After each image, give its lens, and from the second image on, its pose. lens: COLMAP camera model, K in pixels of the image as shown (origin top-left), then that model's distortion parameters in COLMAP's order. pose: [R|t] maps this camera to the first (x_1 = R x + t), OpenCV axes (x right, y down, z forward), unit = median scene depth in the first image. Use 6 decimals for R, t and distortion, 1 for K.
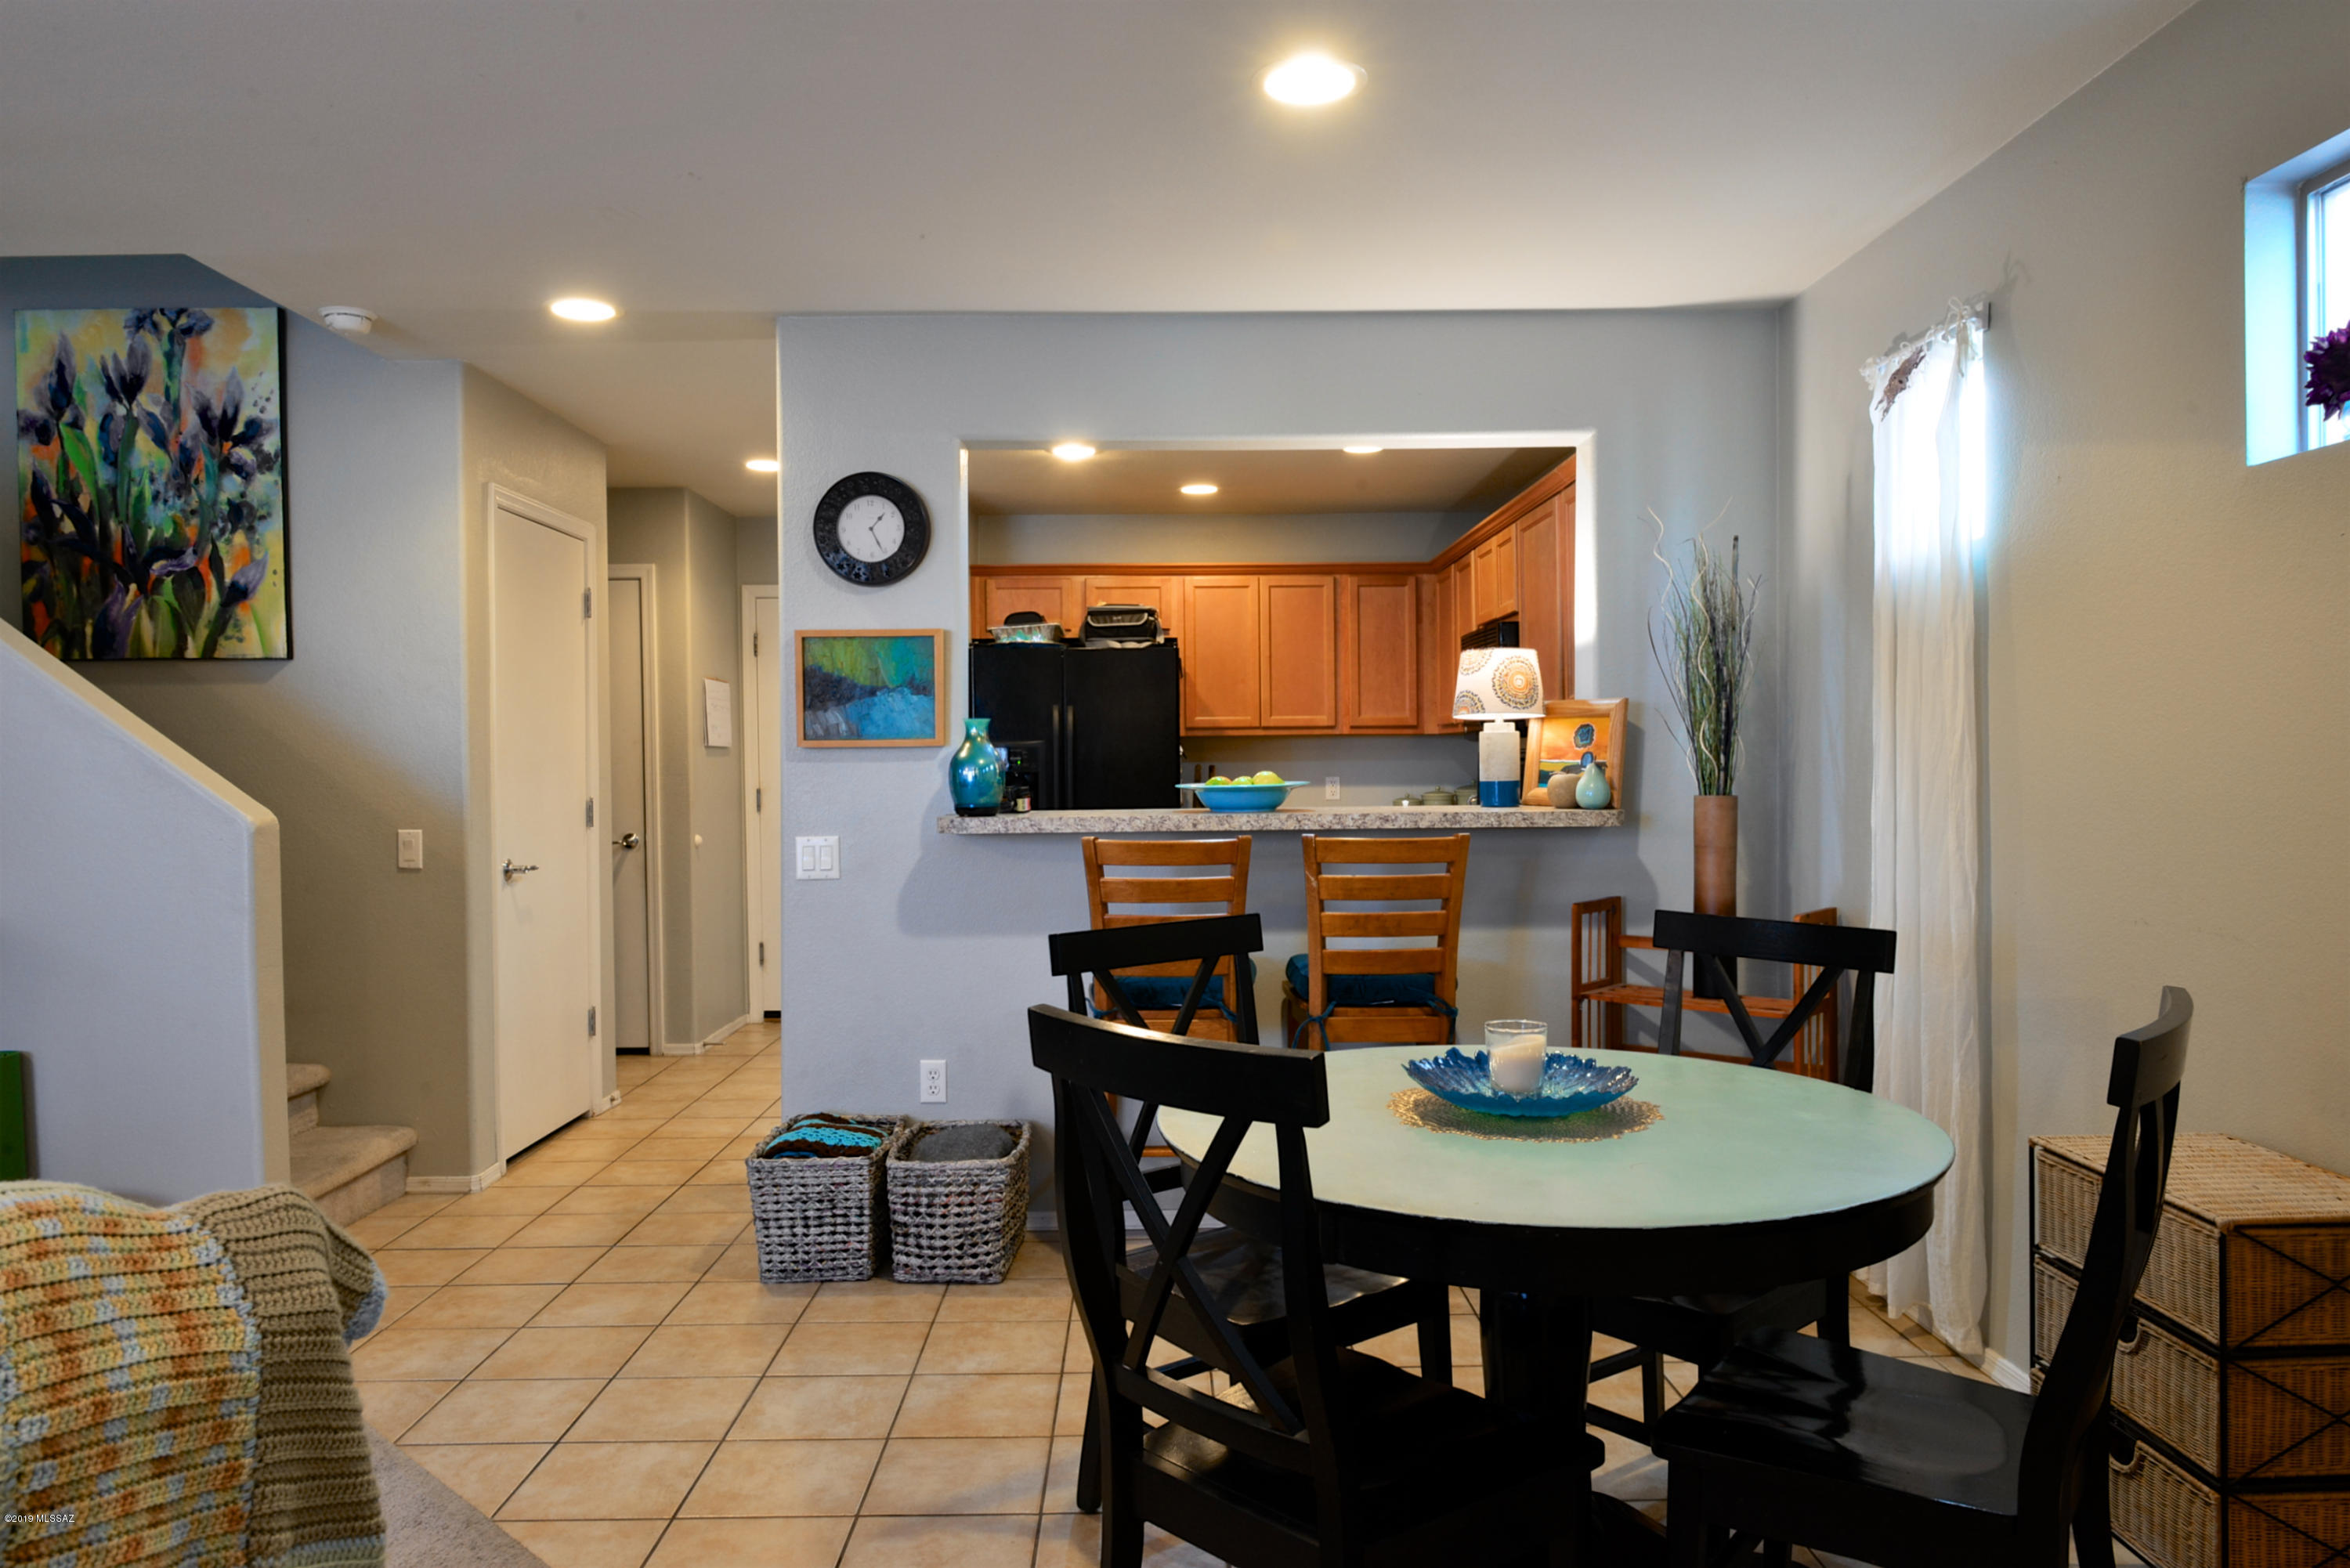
lens RADIAL K [[1586.1, 0, 1194.1], [0, 1586.1, 777.7], [0, 0, 1]] dist [-0.003596, -0.011822]
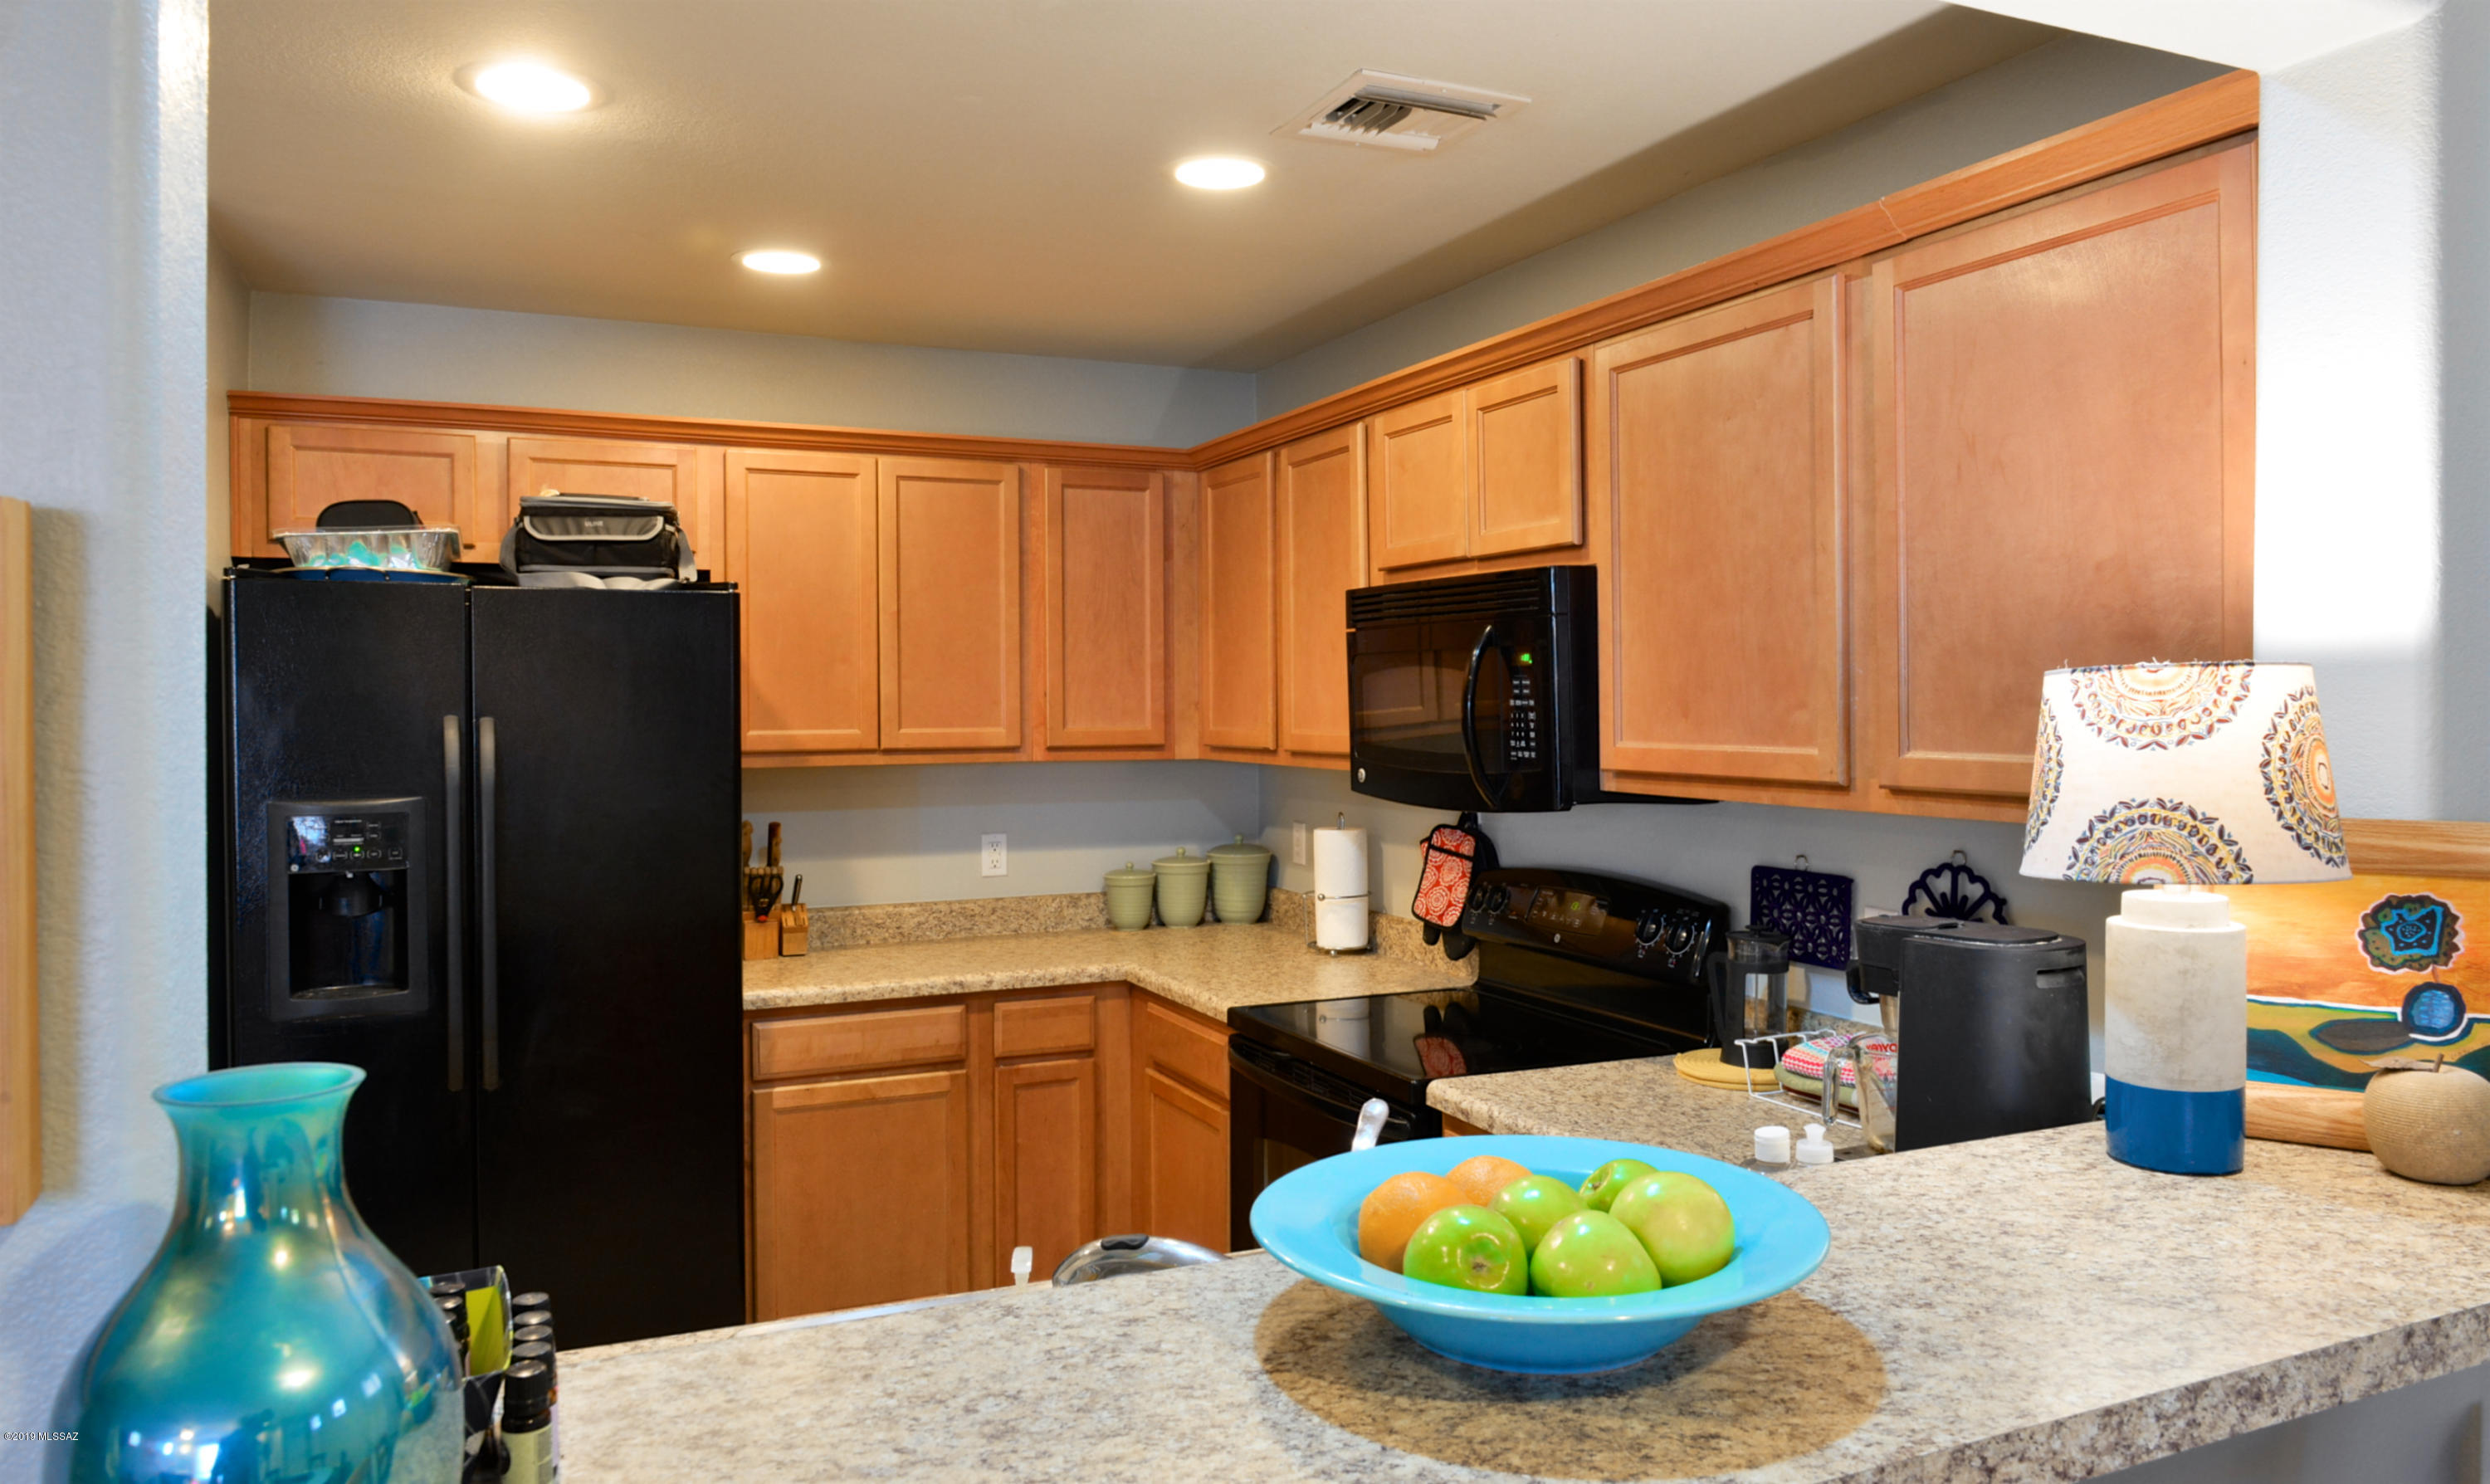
lens RADIAL K [[1686.9, 0, 1262.8], [0, 1686.9, 726.8], [0, 0, 1]] dist [-0.009038, -0.003634]
pose [[0.916831, -0.001162, 0.399273, -0.100738], [0.000577, 0.999999, 0.001586, -0.064691], [-0.399275, -0.001224, 0.916831, 0.724713]]
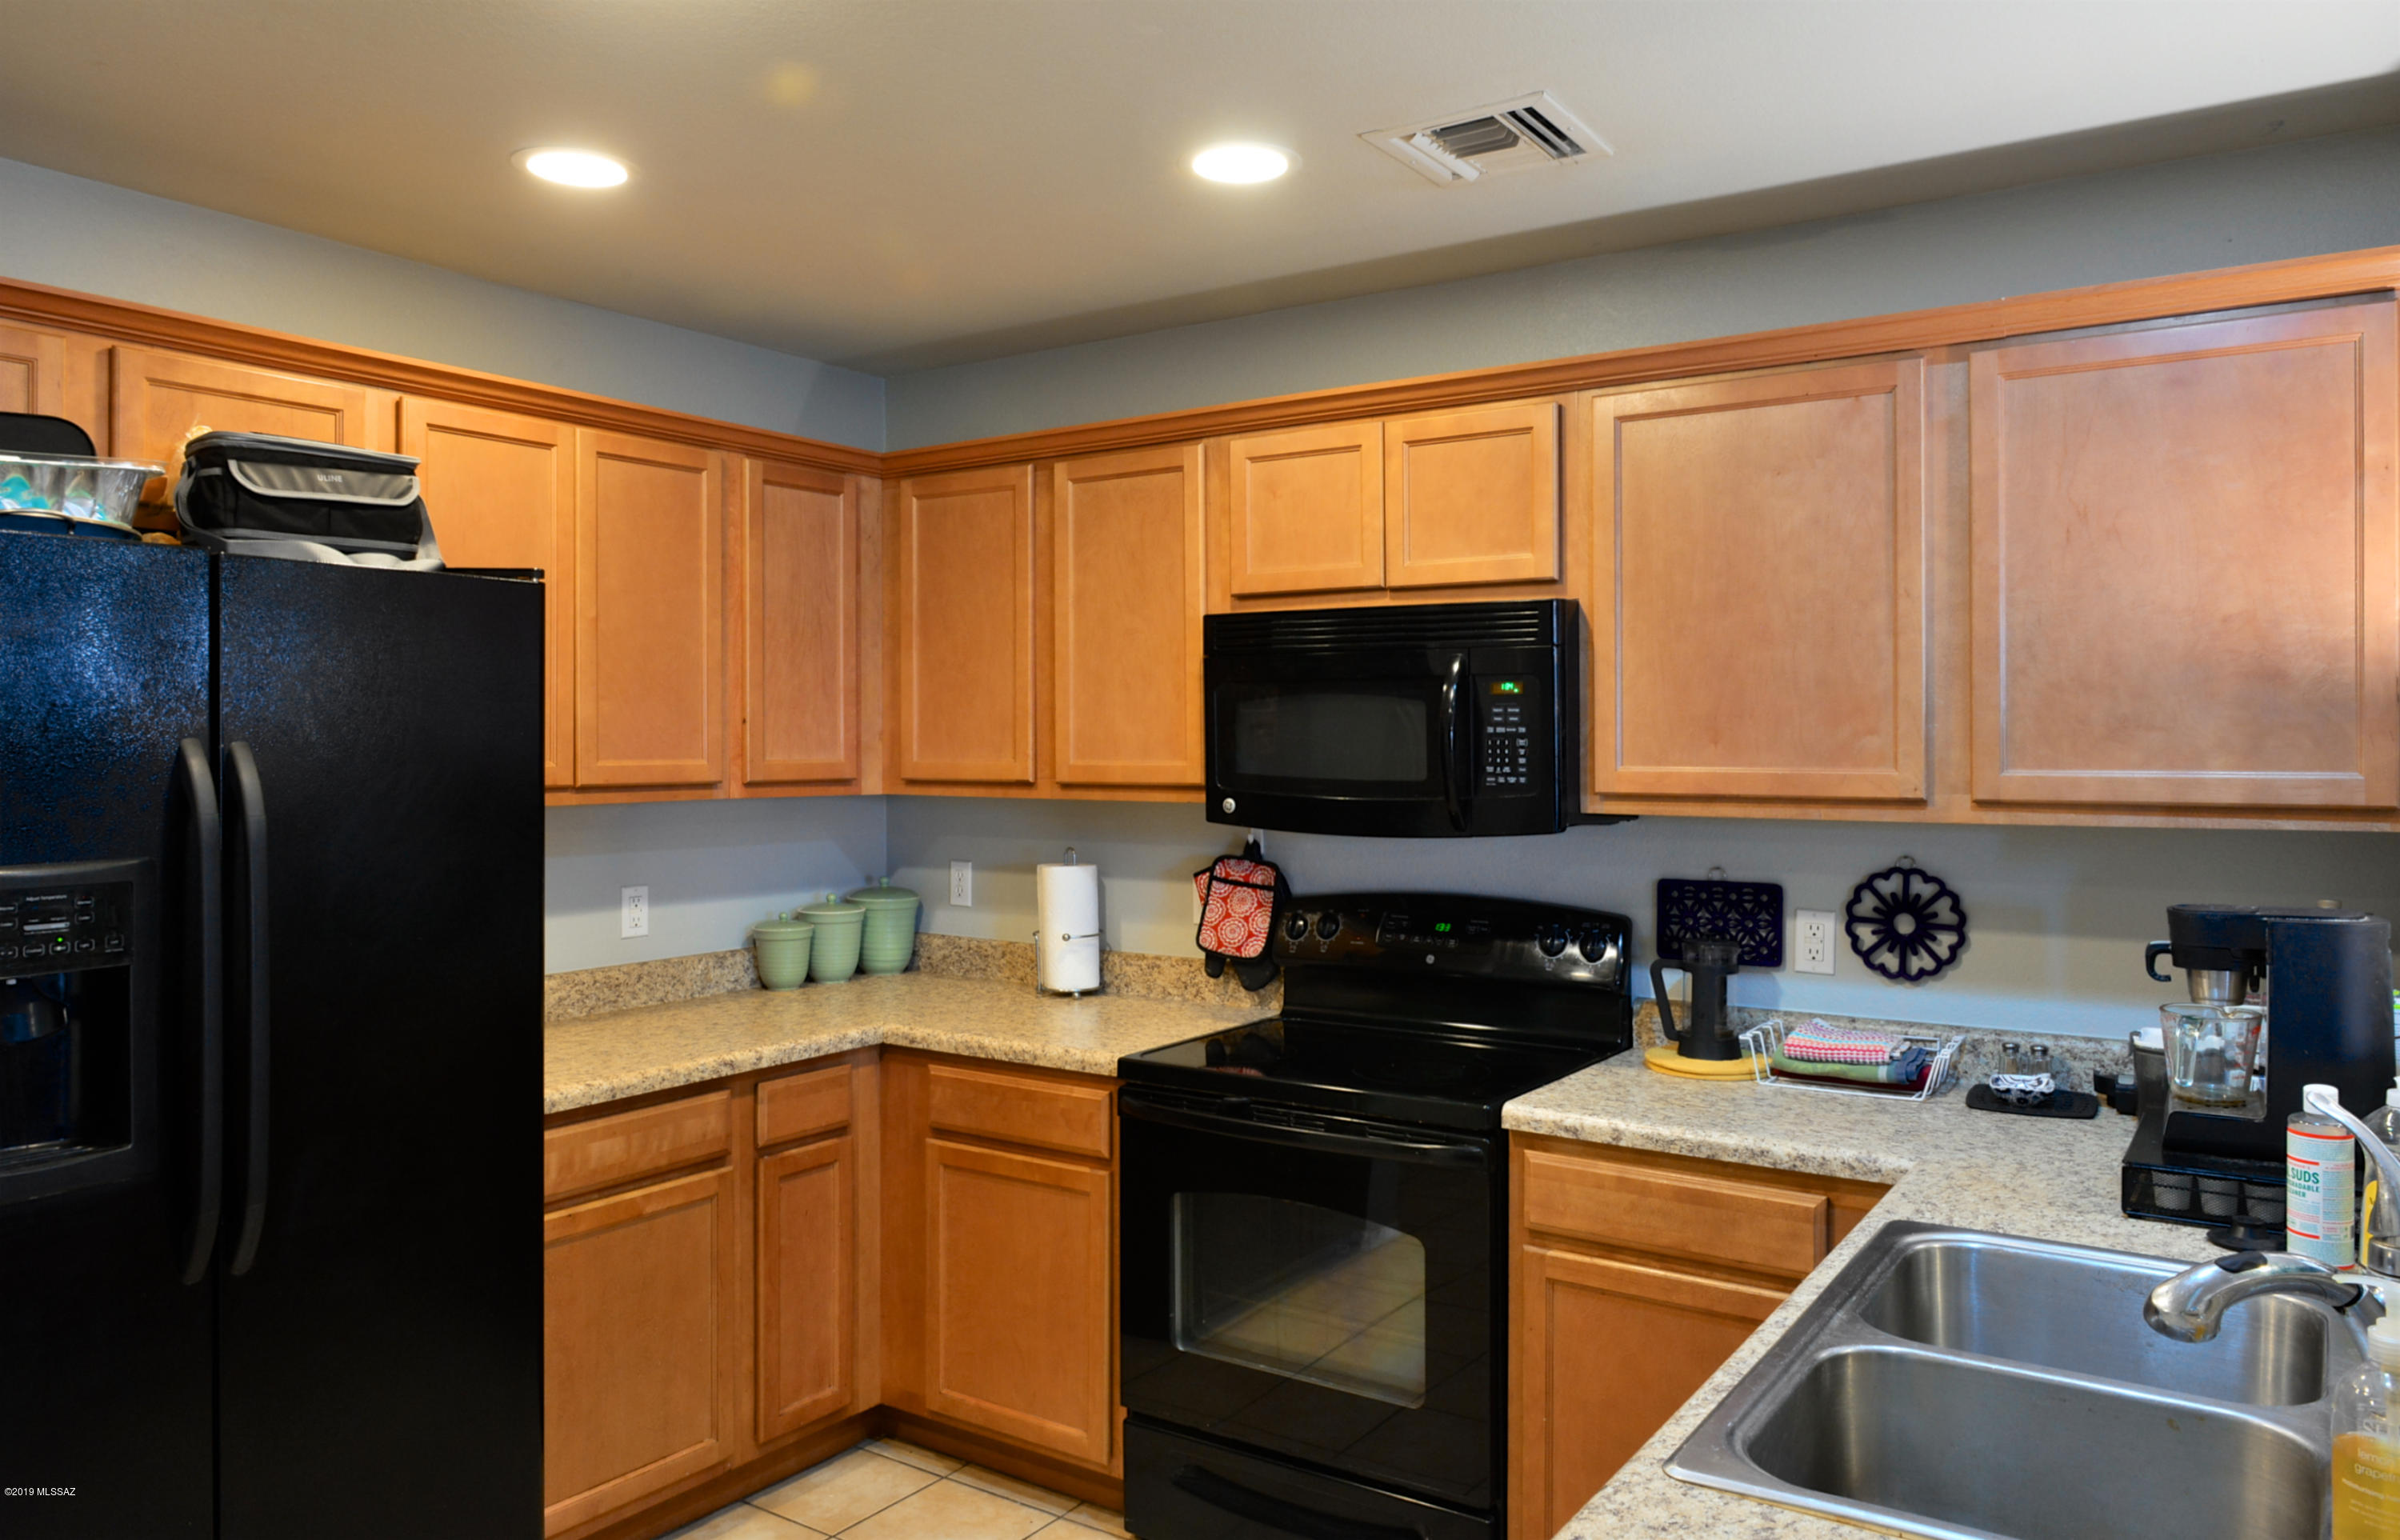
lens RADIAL K [[1630.1, 0, 1213.7], [0, 1630.1, 745.9], [0, 0, 1]] dist [-0.009819, -0.004394]
pose [[0.578352, 0.006799, 0.815759, -0.339346], [0.003973, 0.999930, -0.011150, -0.059823], [-0.815777, 0.009690, 0.578285, 0.992674]]
